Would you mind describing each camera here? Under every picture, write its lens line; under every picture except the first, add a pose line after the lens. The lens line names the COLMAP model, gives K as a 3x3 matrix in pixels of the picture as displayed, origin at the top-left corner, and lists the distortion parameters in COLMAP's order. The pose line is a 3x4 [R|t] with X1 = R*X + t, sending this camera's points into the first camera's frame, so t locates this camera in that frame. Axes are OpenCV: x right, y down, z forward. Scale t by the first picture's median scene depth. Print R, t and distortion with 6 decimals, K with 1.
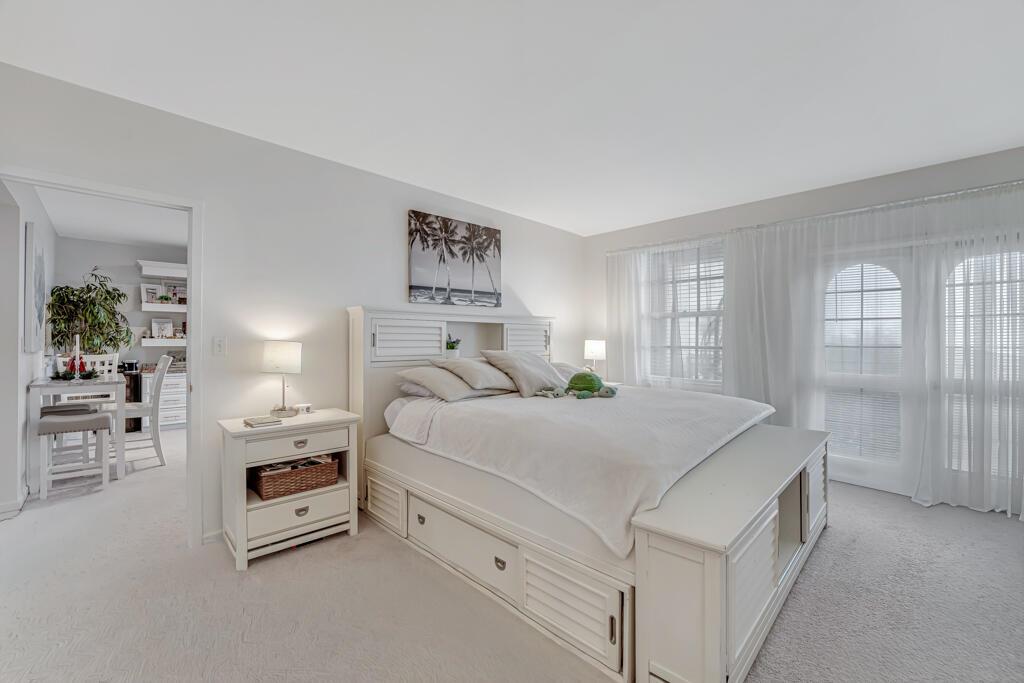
lens RADIAL K [[420.9, 0, 513.8], [0, 420.9, 340.1], [0, 0, 1]] dist [-0.024908, -0.000303]
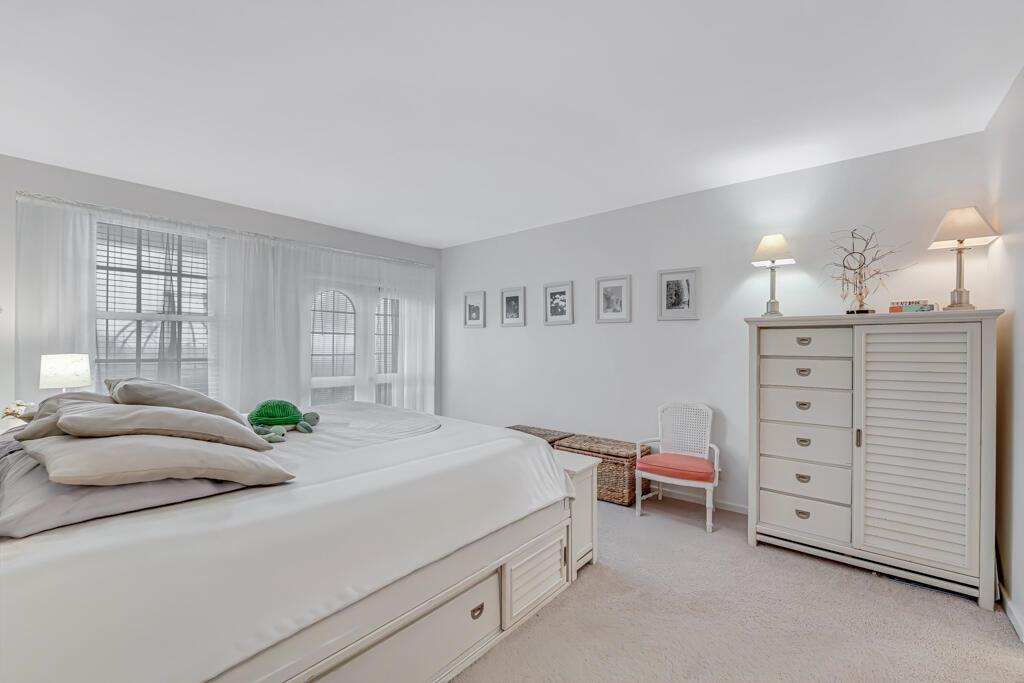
lens RADIAL K [[420.9, 0, 509.7], [0, 420.9, 341.9], [0, 0, 1]] dist [-0.024908, -0.000303]
pose [[-0.089298, 0.006912, 0.995981, -0.765261], [-0.001248, 0.999974, -0.007052, -0.023491], [-0.996004, -0.001873, -0.089287, 0.841225]]
